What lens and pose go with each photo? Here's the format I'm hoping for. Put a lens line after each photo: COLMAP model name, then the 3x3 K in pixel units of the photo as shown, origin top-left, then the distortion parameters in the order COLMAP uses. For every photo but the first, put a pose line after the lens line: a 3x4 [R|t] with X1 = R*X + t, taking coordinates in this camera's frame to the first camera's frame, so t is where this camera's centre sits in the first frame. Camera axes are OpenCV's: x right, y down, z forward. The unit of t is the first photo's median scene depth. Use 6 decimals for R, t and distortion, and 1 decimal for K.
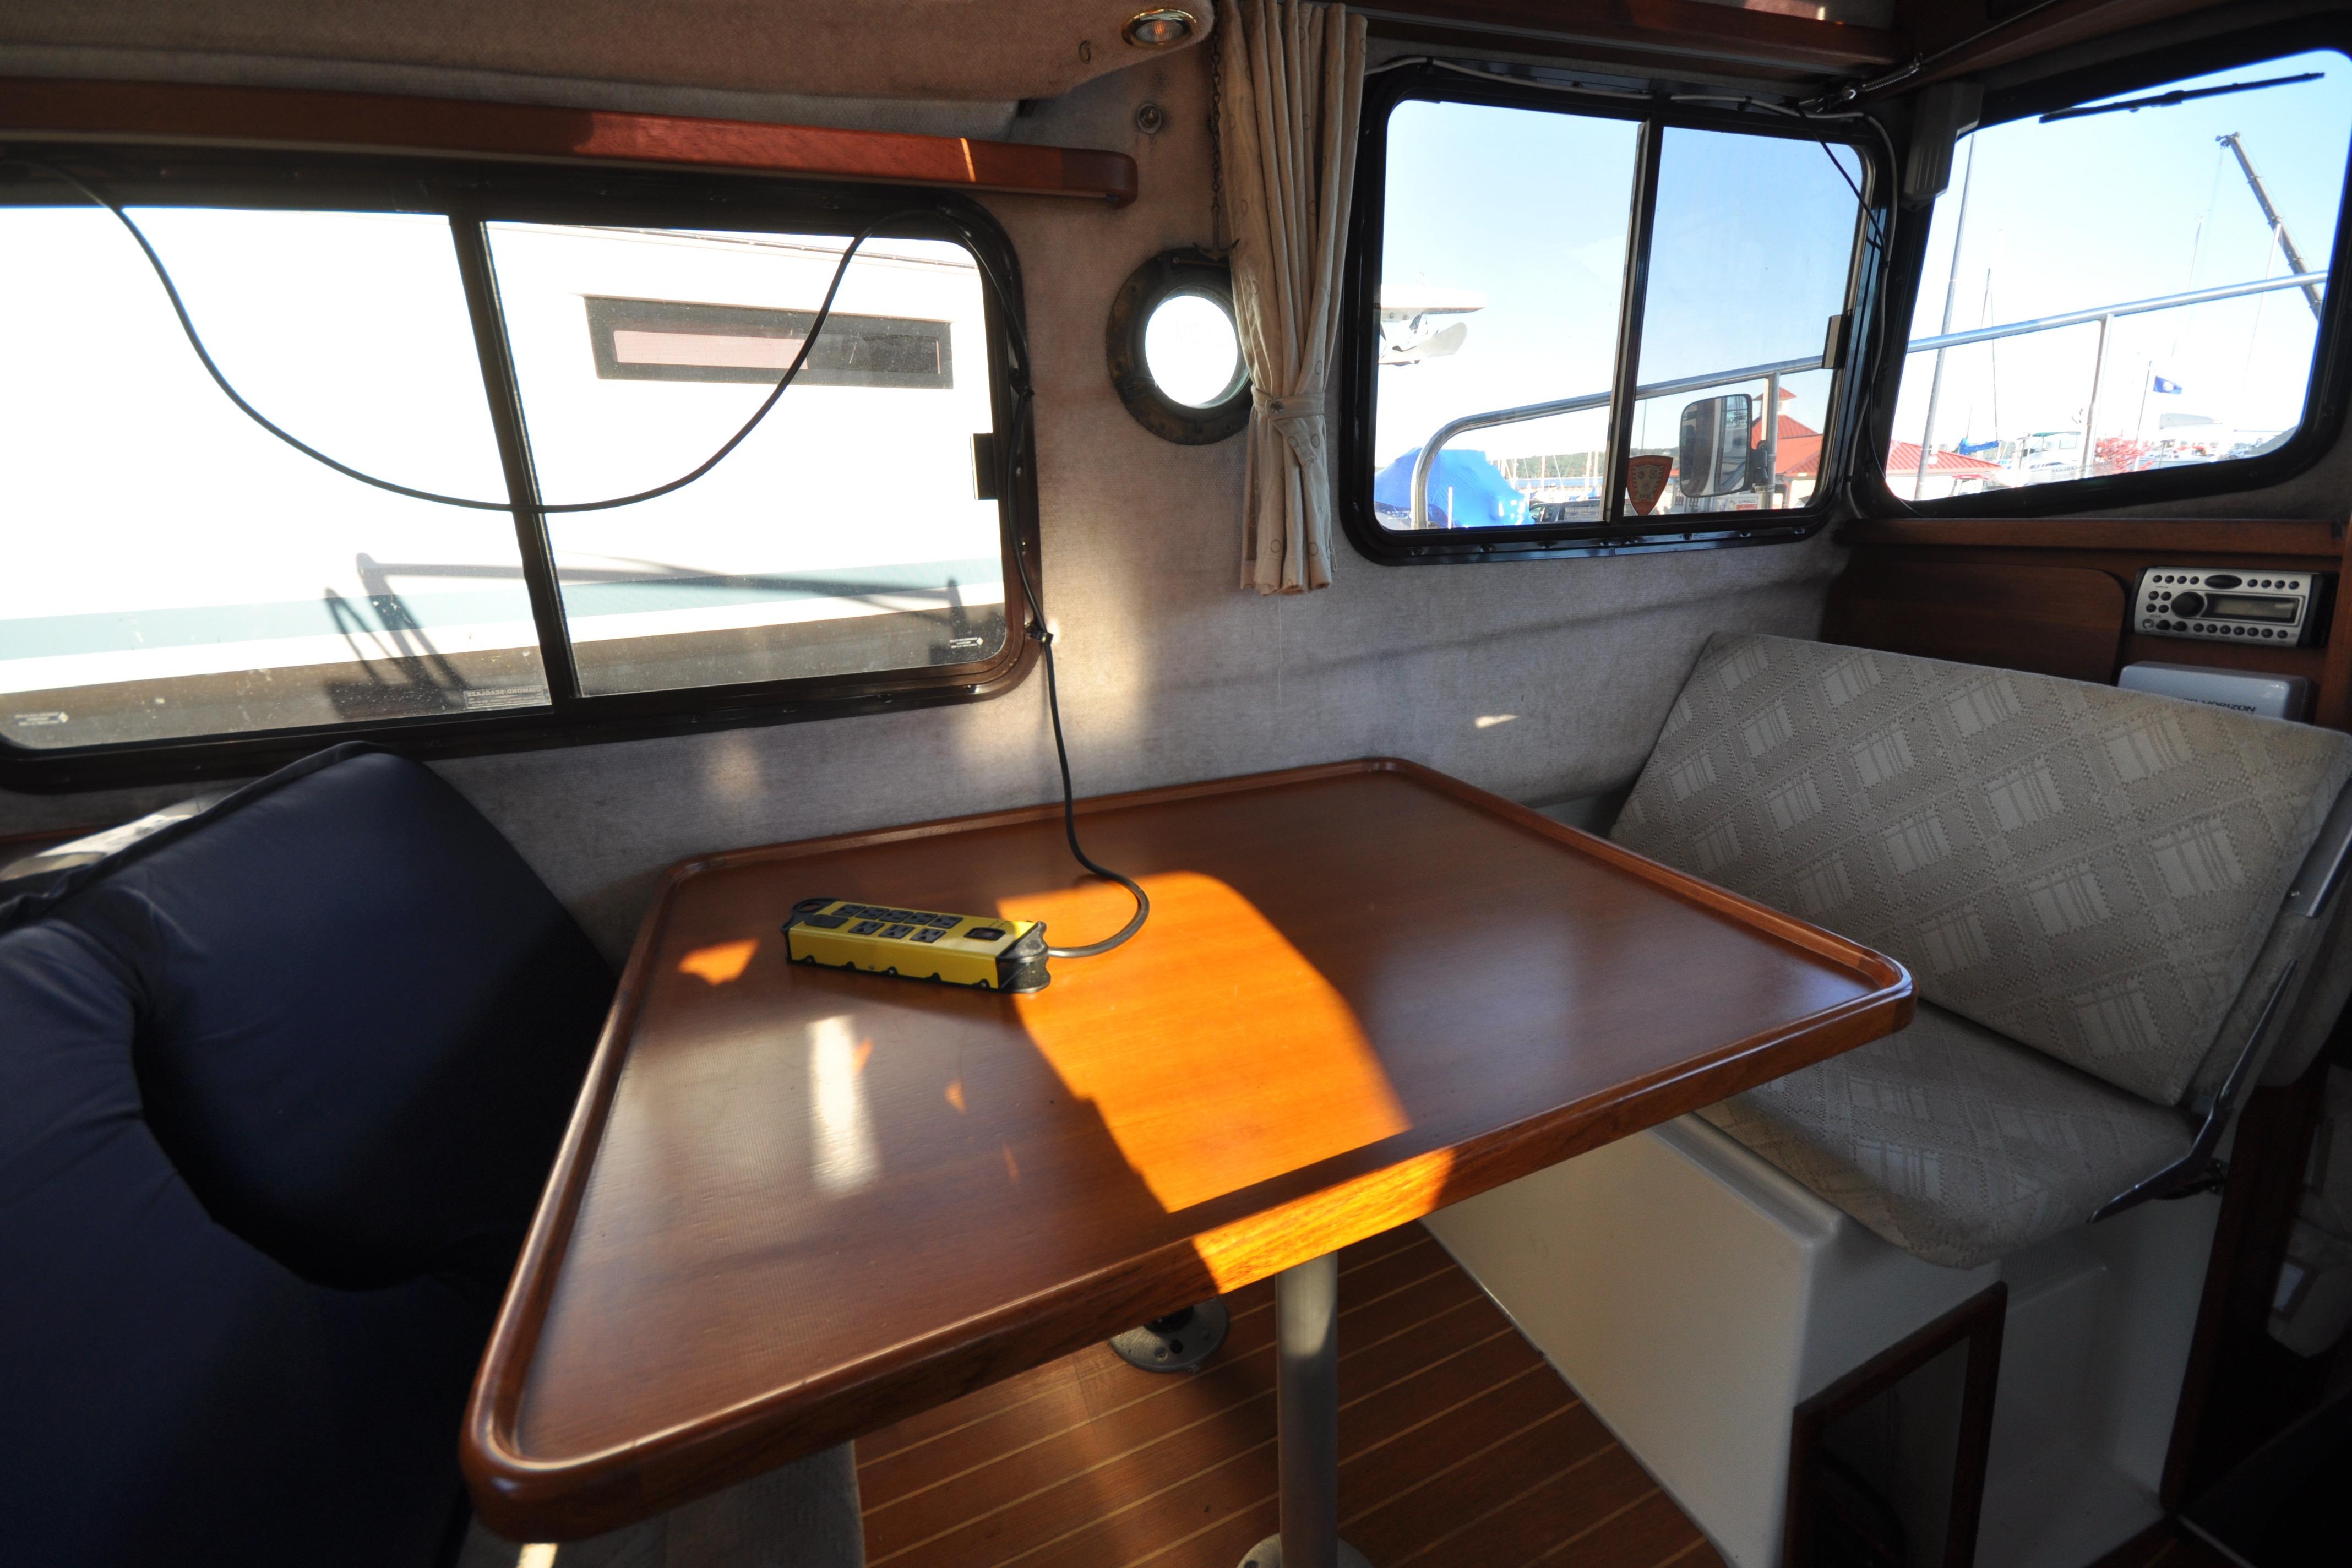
lens RADIAL K [[1033.8, 0, 1178.6], [0, 1033.8, 780.0], [0, 0, 1]] dist [0.010200, -0.013281]
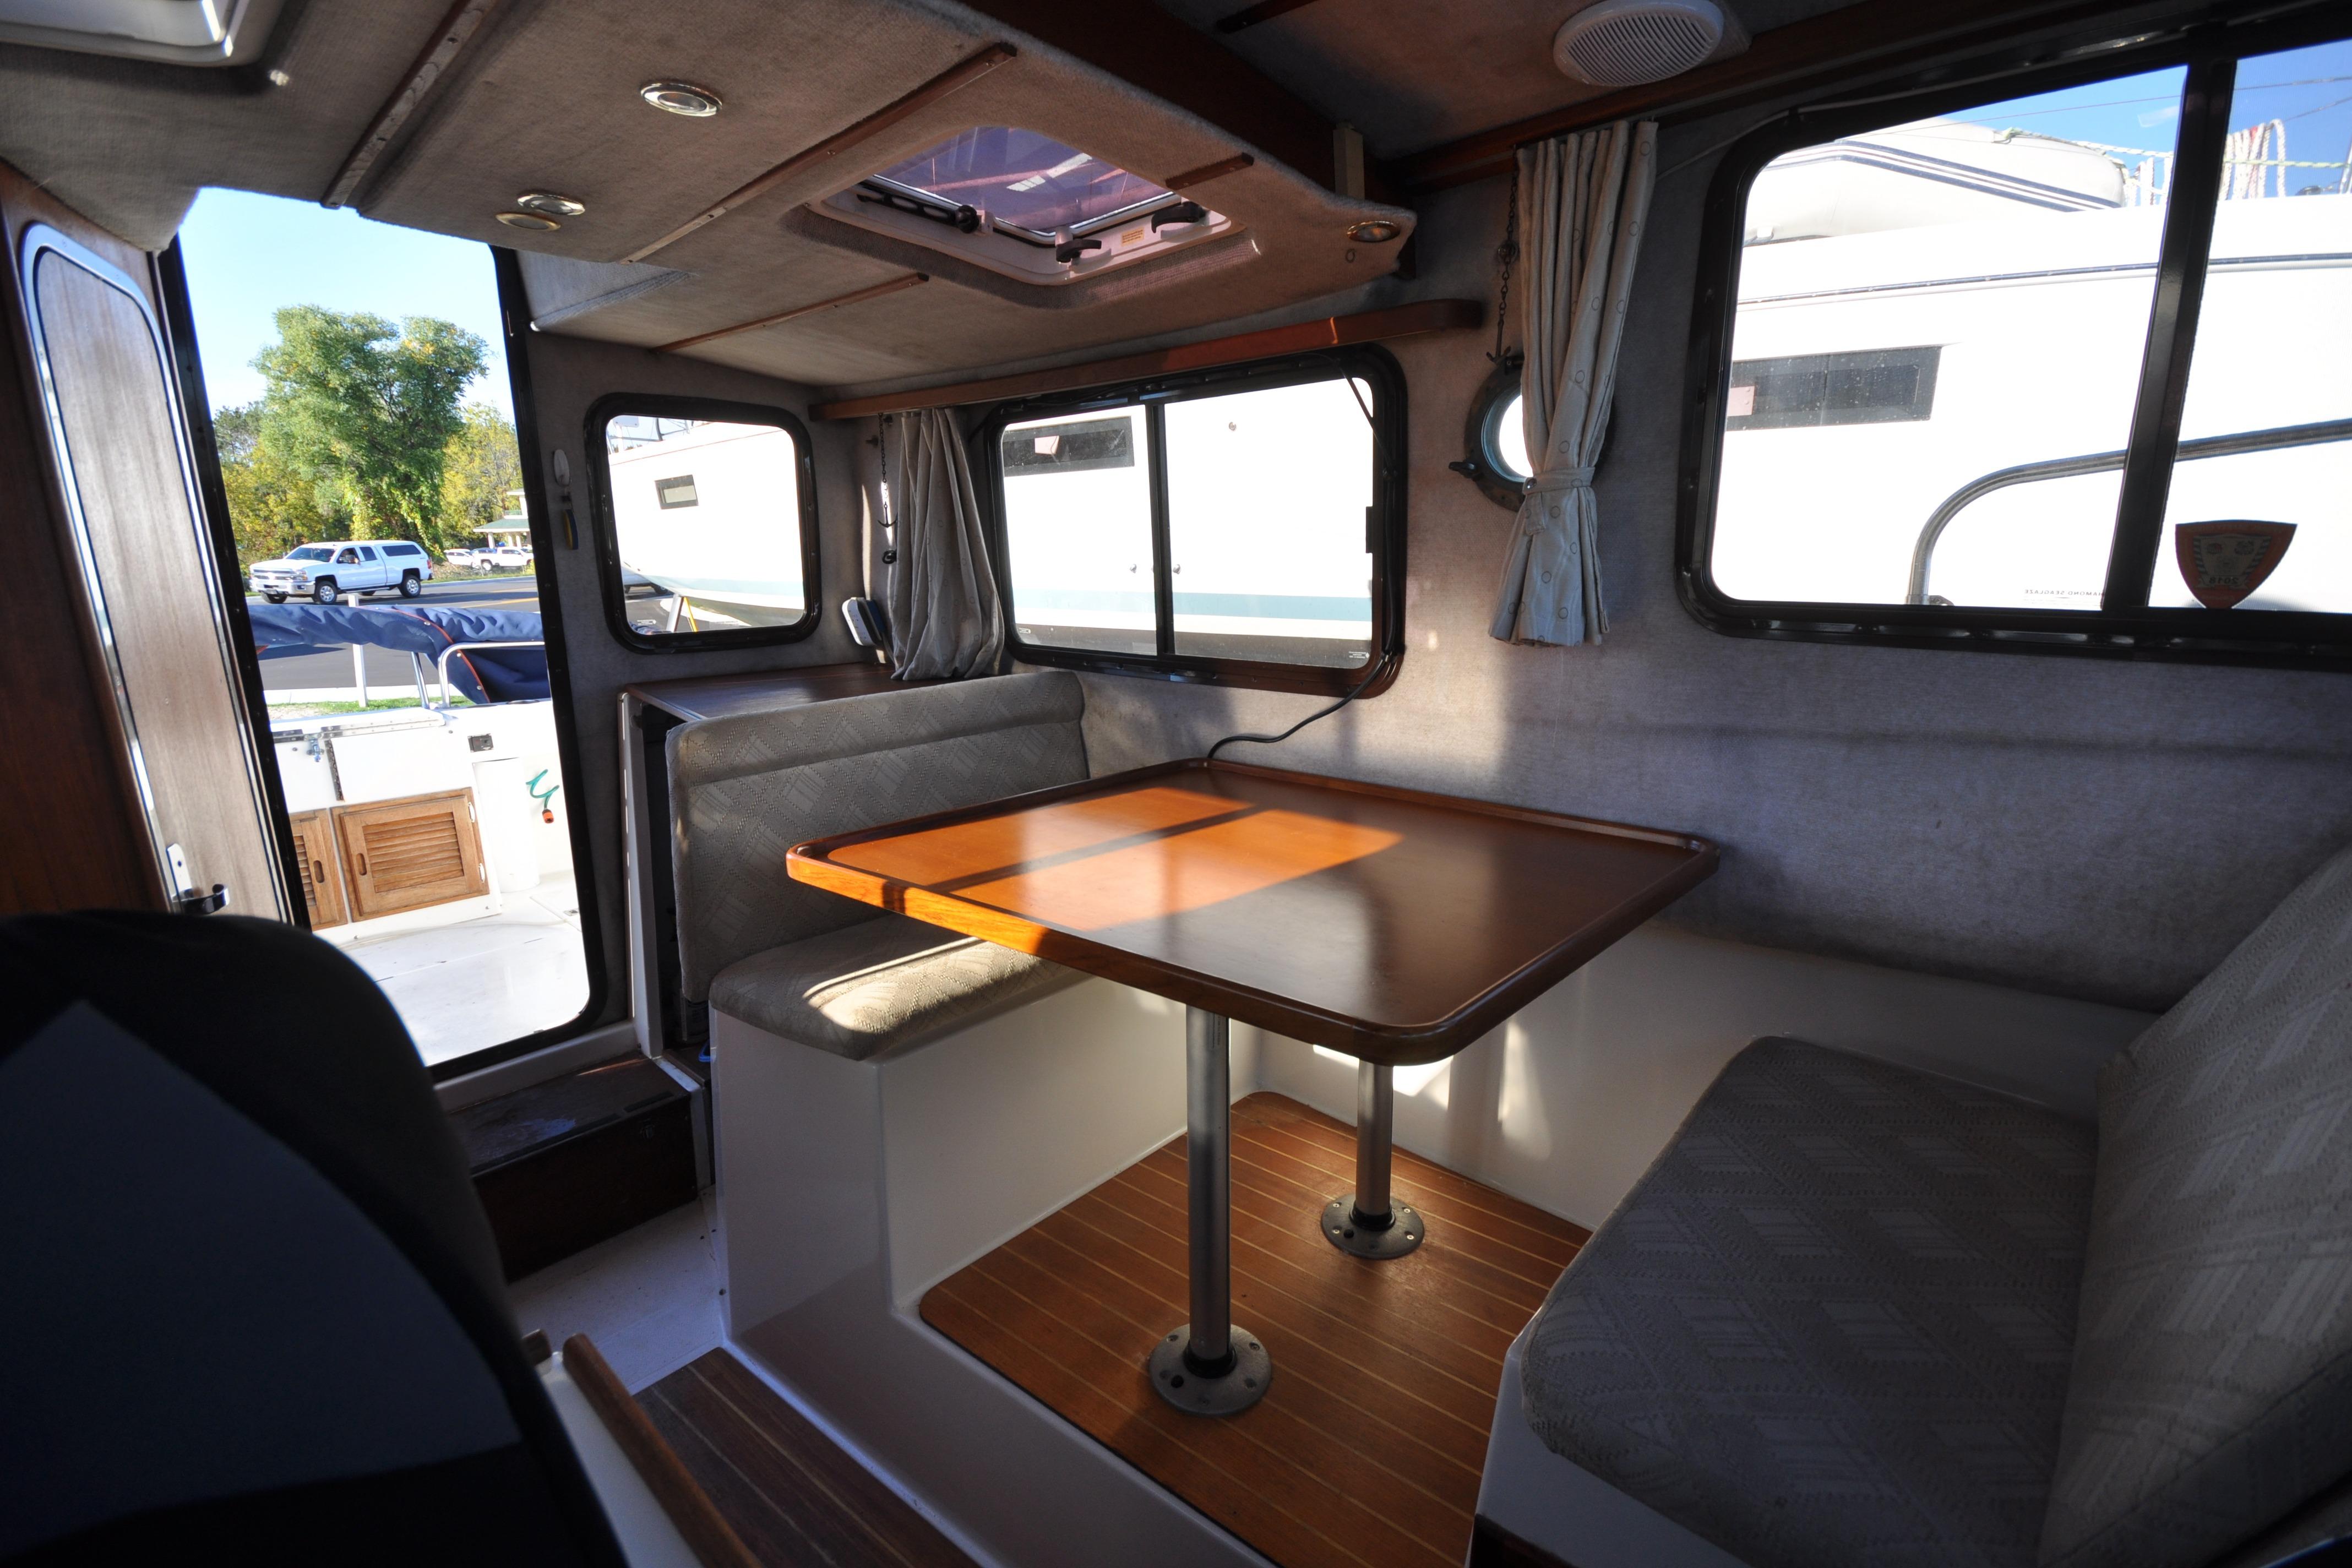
lens RADIAL K [[1033.8, 0, 1171.0], [0, 1033.8, 781.9], [0, 0, 1]] dist [0.010200, -0.013281]
pose [[0.448781, 0.226748, -0.864396, 0.898071], [-0.242648, 0.961853, 0.126334, -0.082252], [0.860068, 0.153048, 0.486681, 0.134964]]
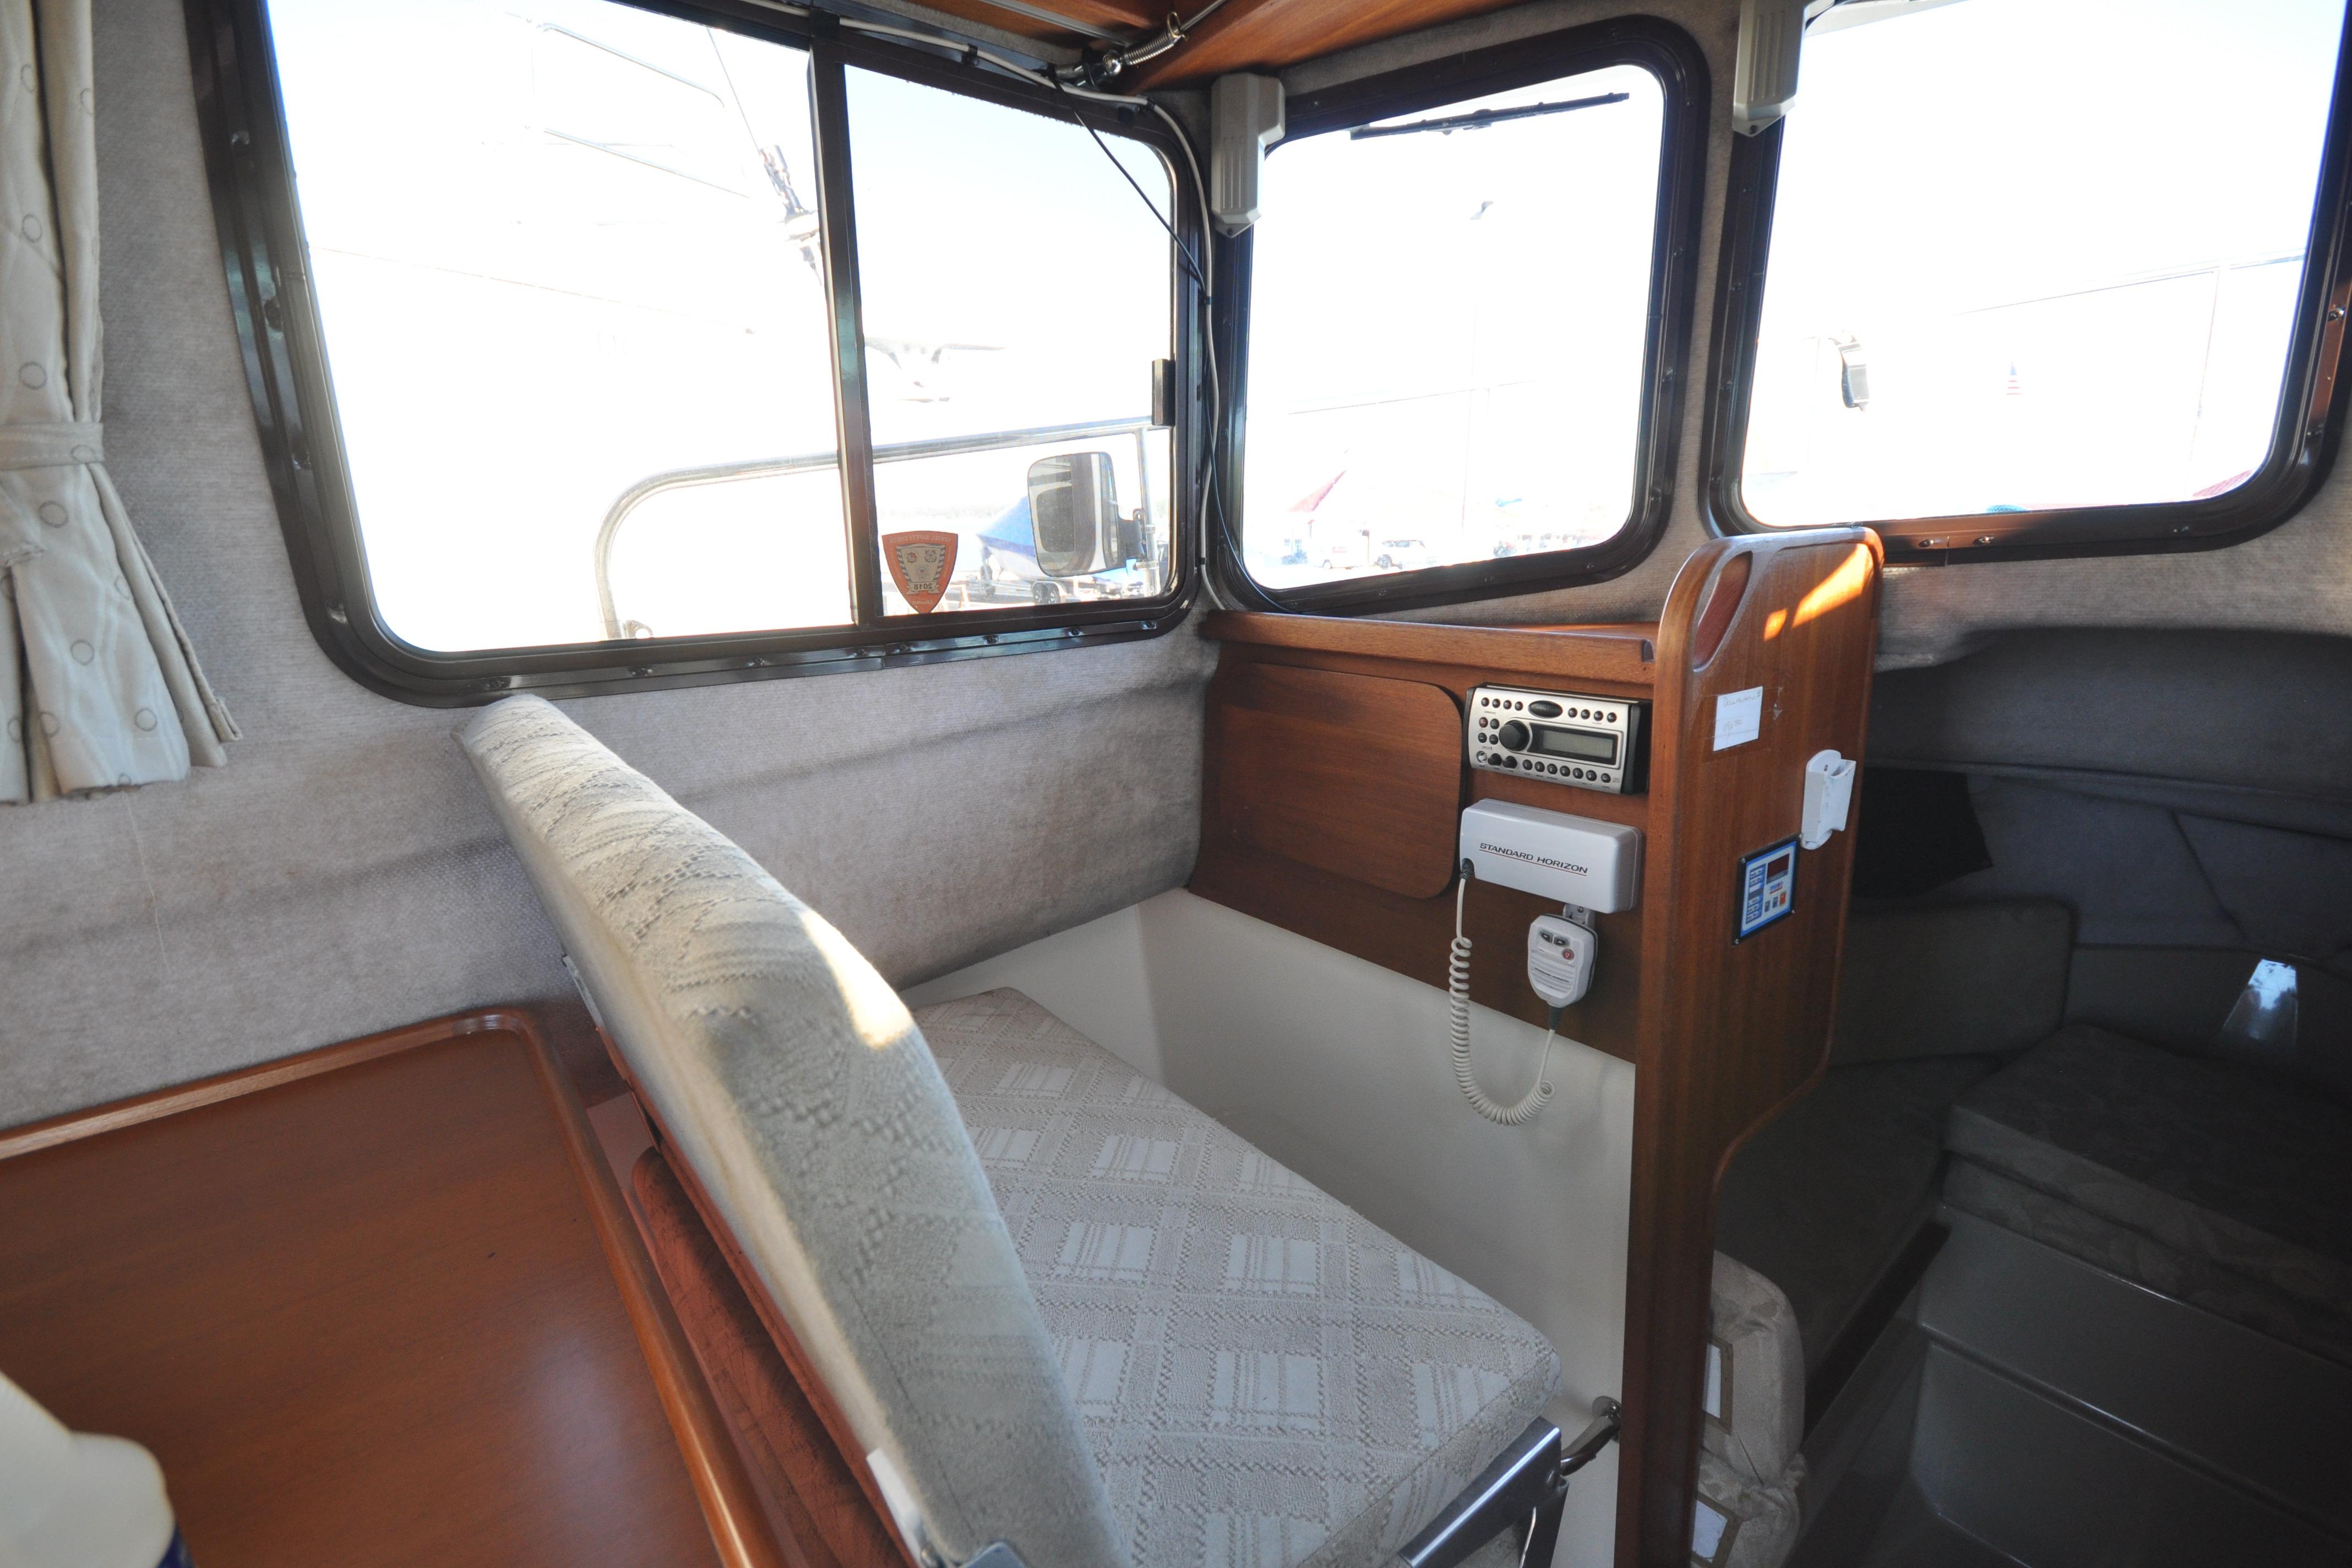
lens RADIAL K [[1033.8, 0, 1176.4], [0, 1033.8, 782.8], [0, 0, 1]] dist [0.010200, -0.013281]
pose [[0.944121, -0.061711, 0.323769, 0.449332], [0.071536, 0.997266, -0.018521, -0.132539], [-0.321741, 0.040647, 0.945955, 0.311961]]
